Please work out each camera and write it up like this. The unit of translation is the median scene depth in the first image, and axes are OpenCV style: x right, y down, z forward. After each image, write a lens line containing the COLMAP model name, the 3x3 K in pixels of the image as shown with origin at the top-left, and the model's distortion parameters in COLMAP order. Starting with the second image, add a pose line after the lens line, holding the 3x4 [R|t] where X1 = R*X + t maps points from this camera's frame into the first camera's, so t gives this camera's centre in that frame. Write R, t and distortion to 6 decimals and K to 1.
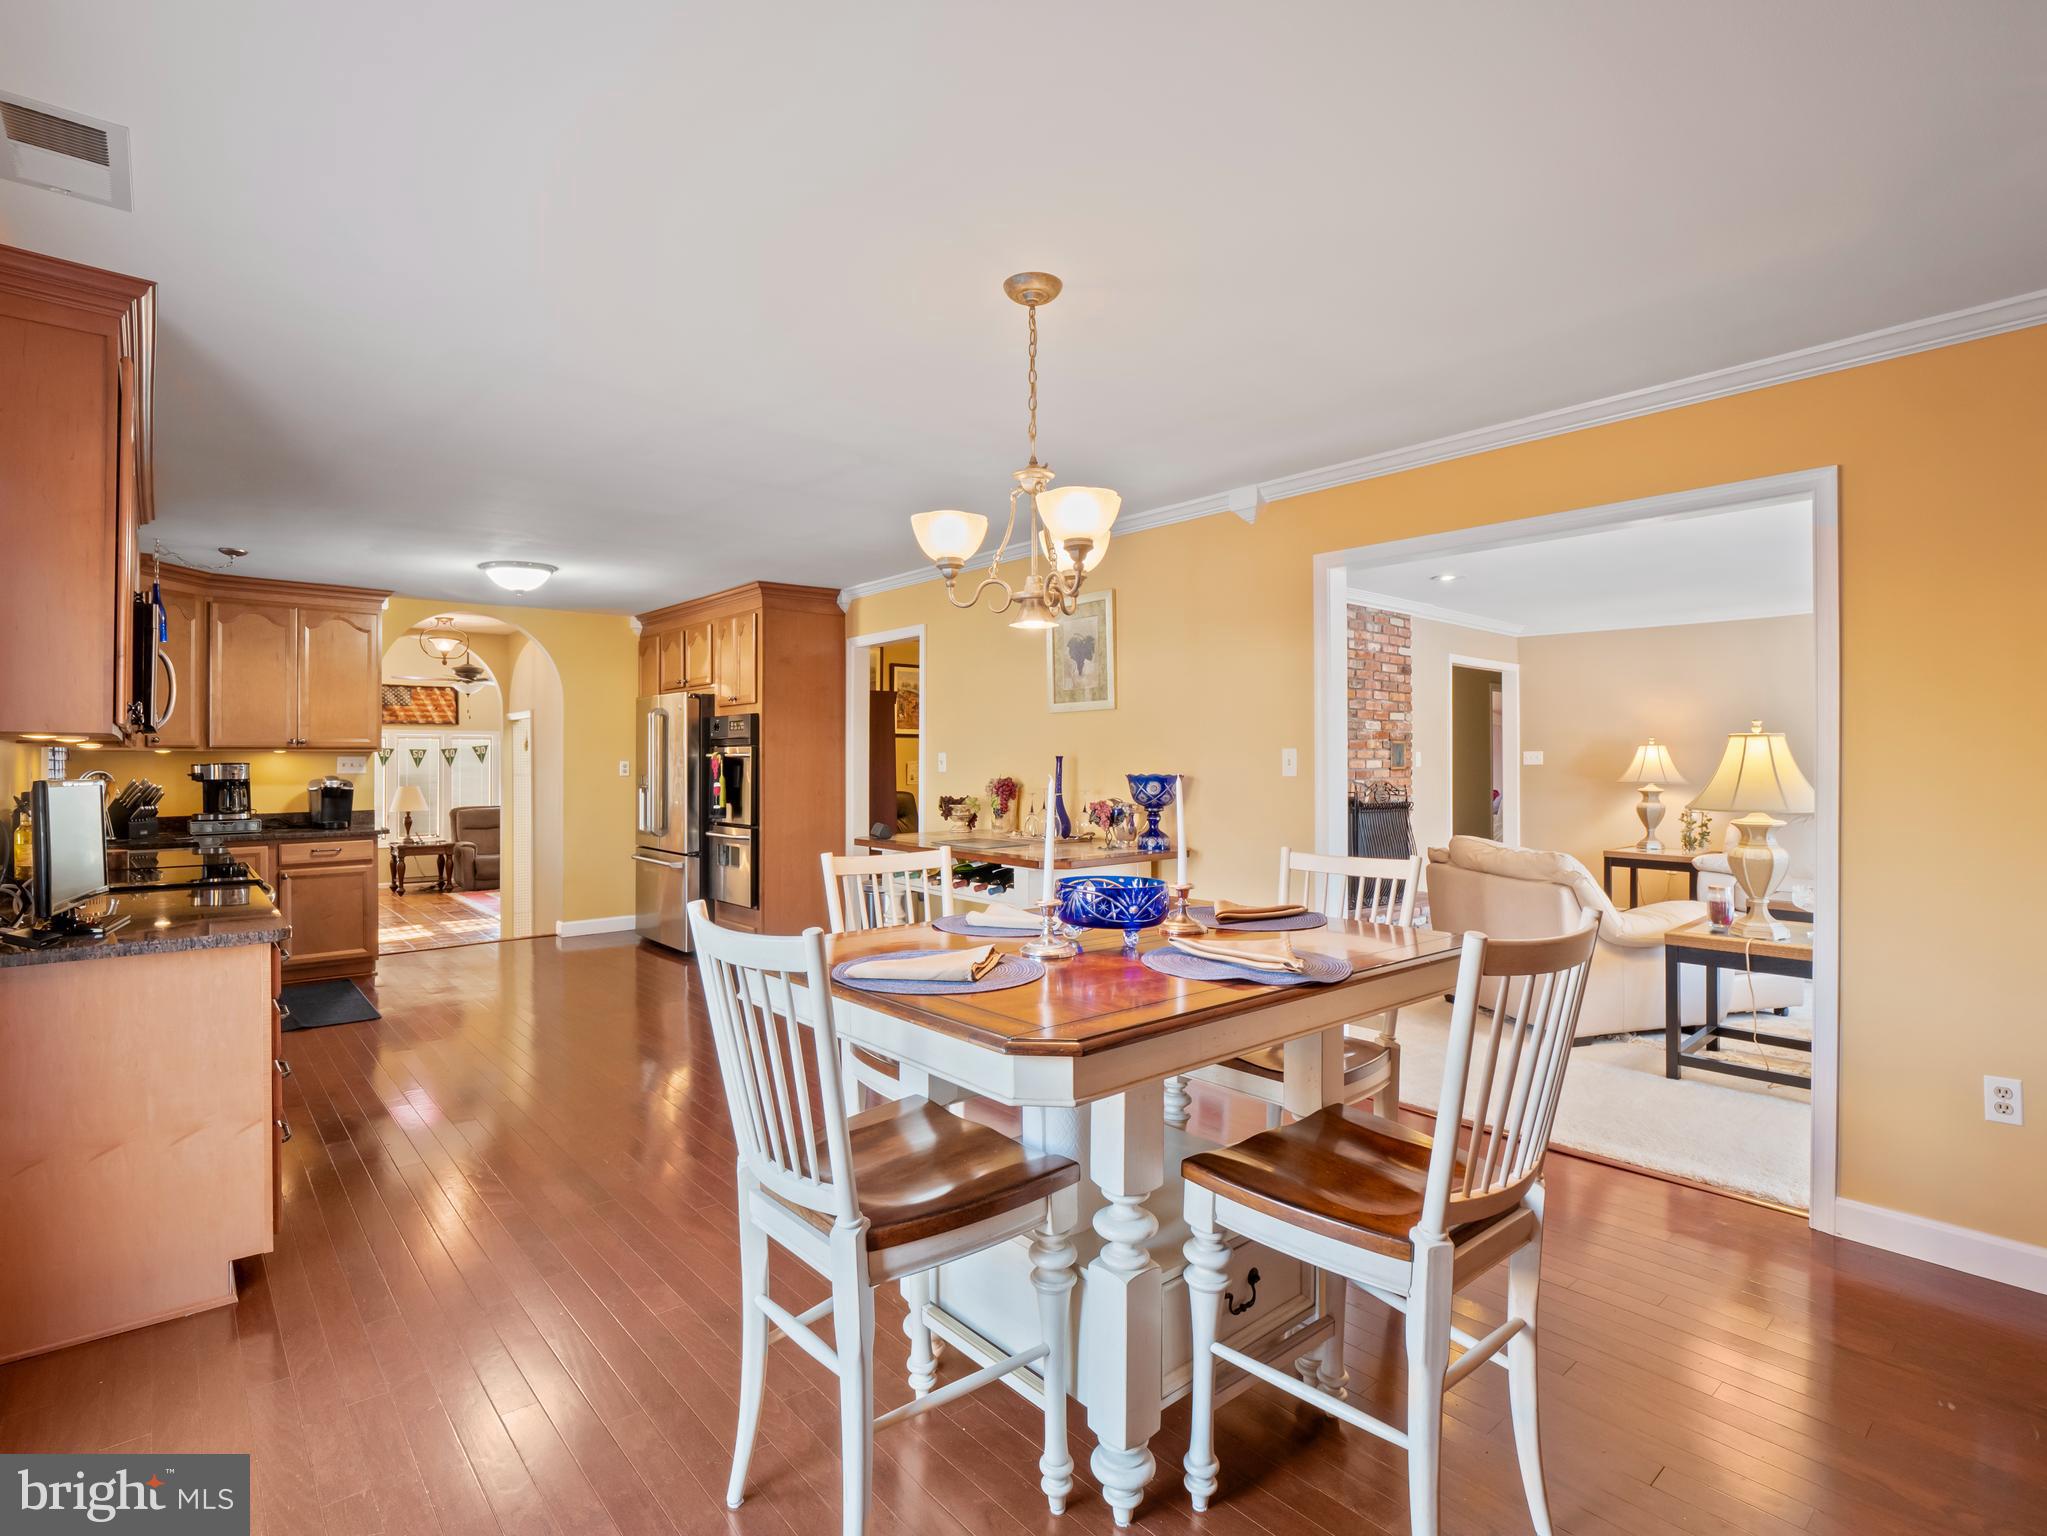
lens RADIAL K [[1013.5, 0, 1027.2], [0, 1013.5, 764.5], [0, 0, 1]] dist [-0.002509, -0.000481]
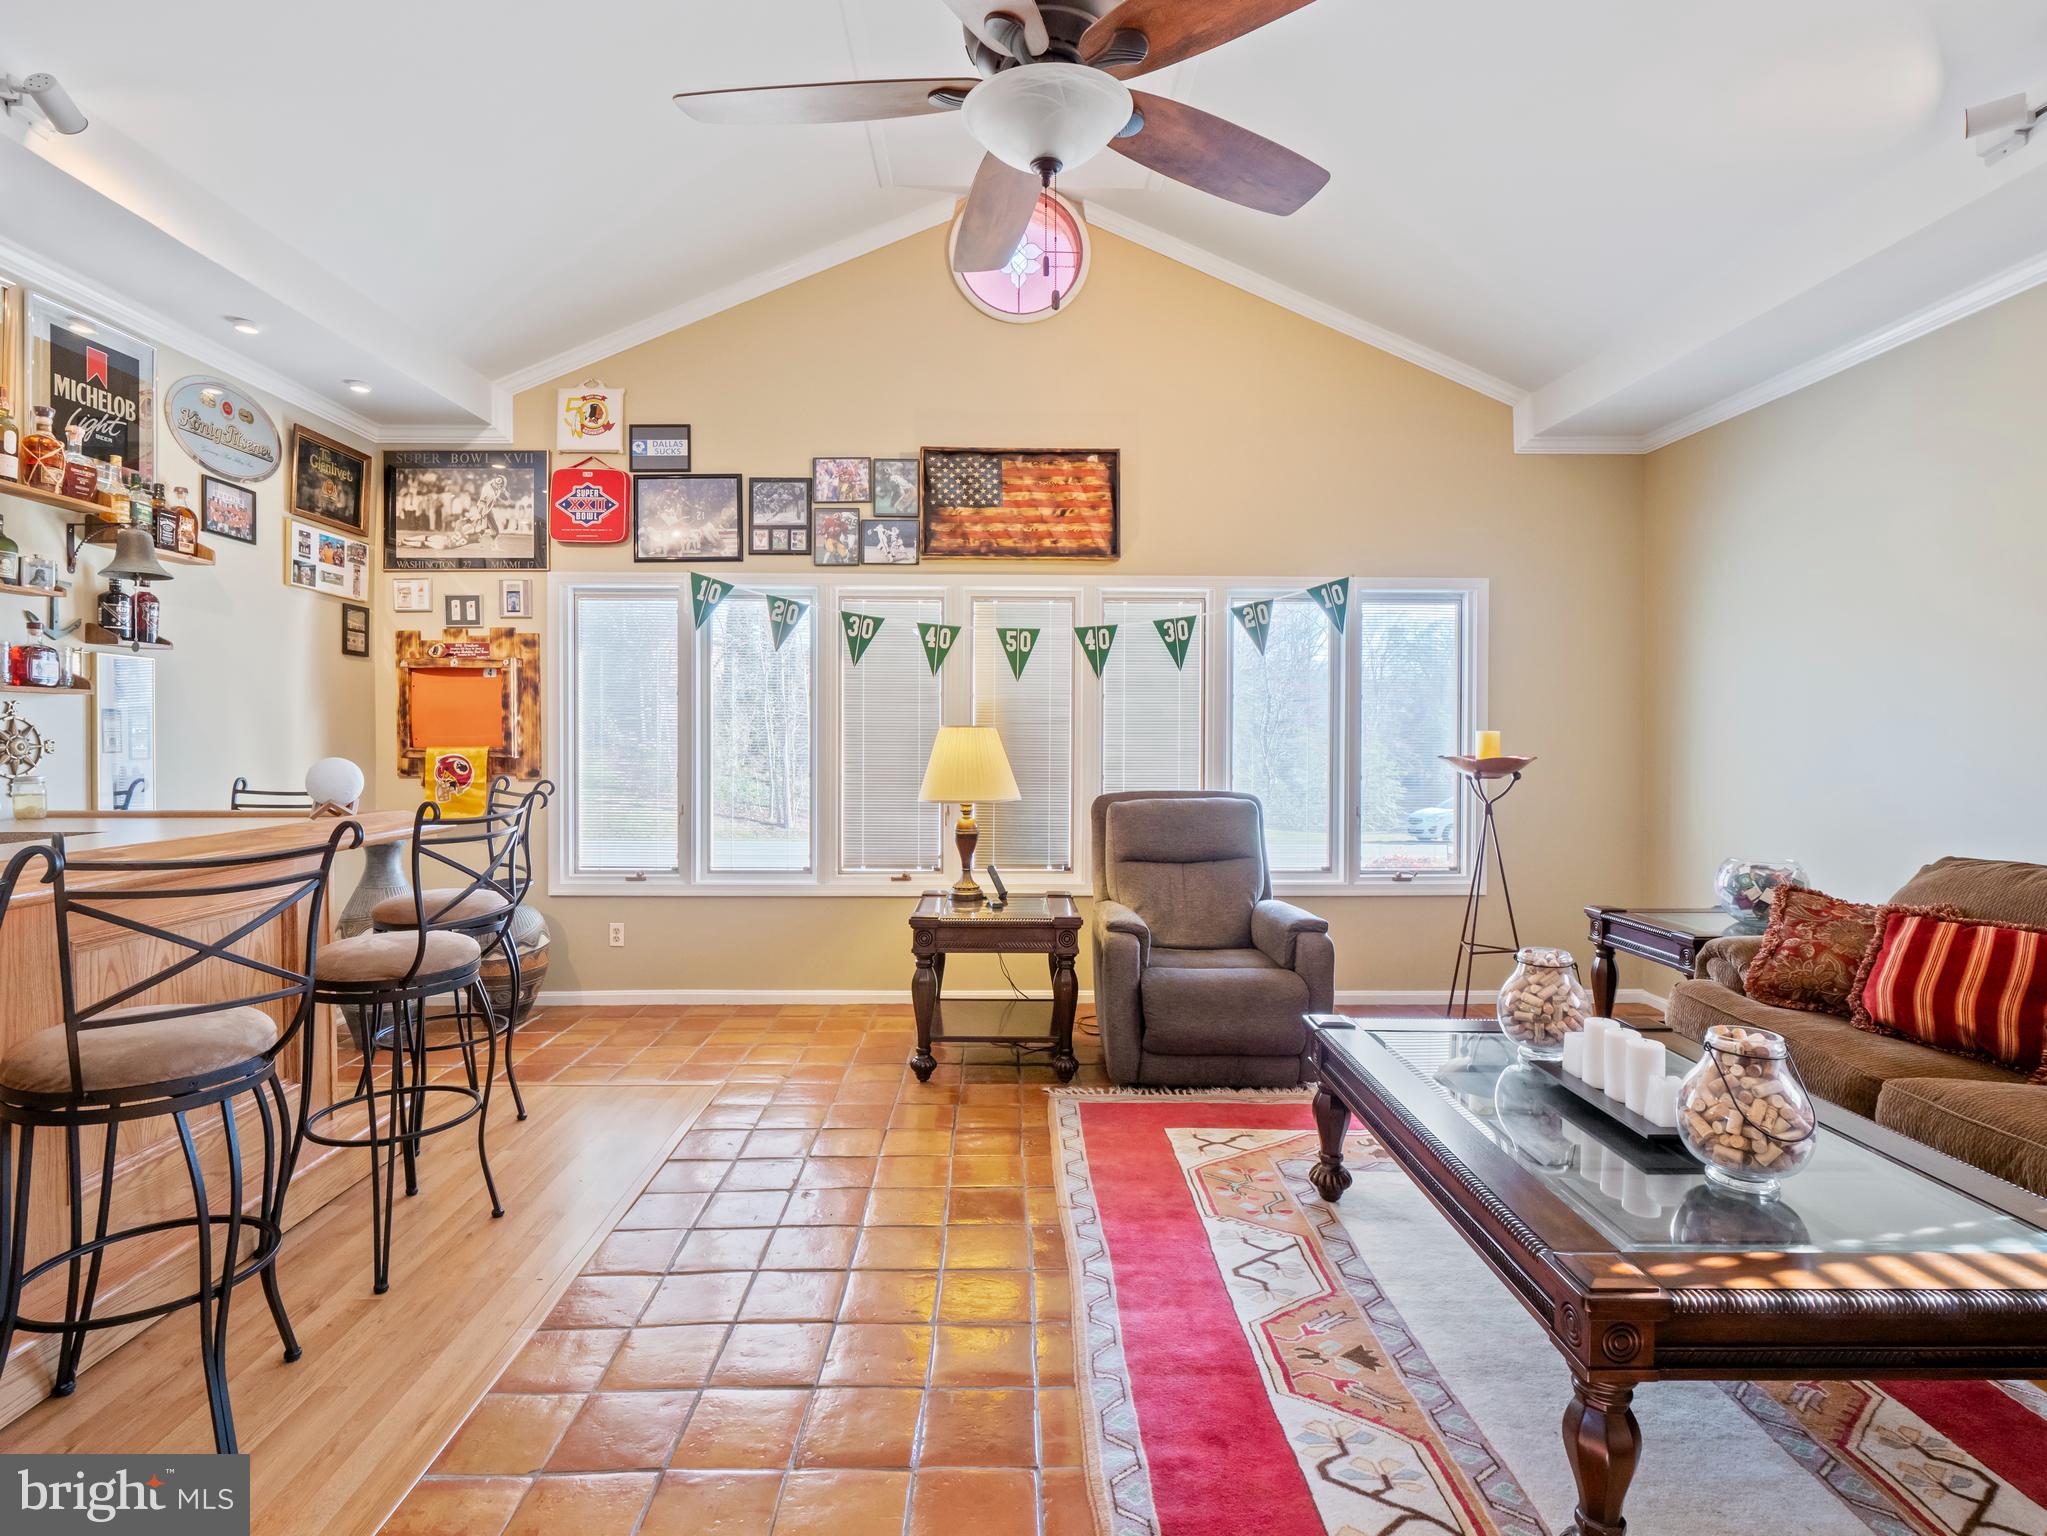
lens RADIAL K [[1013.5, 0, 1018.3], [0, 1013.5, 752.6], [0, 0, 1]] dist [-0.002509, -0.000481]
pose [[0.769979, 0.009696, -0.637995, -0.369159], [0.001097, 0.999863, 0.016520, 0.023461], [0.638068, -0.013420, 0.769863, 0.717726]]
